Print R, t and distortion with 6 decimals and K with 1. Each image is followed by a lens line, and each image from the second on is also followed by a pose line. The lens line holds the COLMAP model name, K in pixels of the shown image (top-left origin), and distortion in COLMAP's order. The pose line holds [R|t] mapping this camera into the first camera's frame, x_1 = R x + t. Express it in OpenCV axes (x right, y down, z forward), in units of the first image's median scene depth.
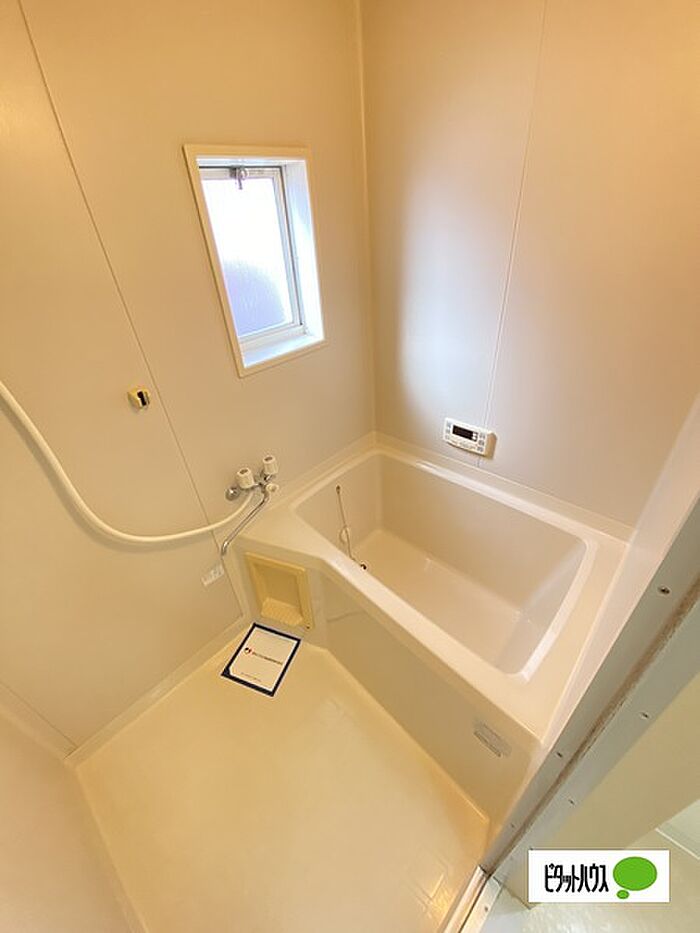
lens RADIAL K [[386.1, 0, 350.0], [0, 386.1, 466.5], [0, 0, 1]] dist [-0.002701, -0.000536]
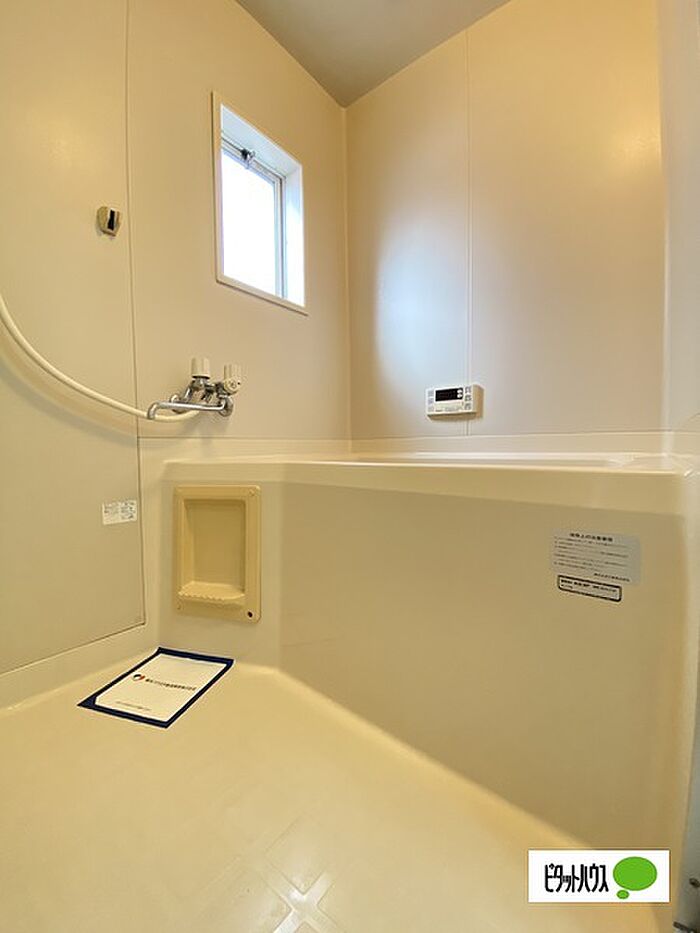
lens RADIAL K [[386.1, 0, 350.0], [0, 386.1, 466.5], [0, 0, 1]] dist [-0.002701, -0.000536]
pose [[0.994848, 0.050706, 0.087790, -0.014814], [0.004293, 0.844093, -0.536180, 0.568575], [-0.101290, 0.533795, 0.839526, 0.334714]]
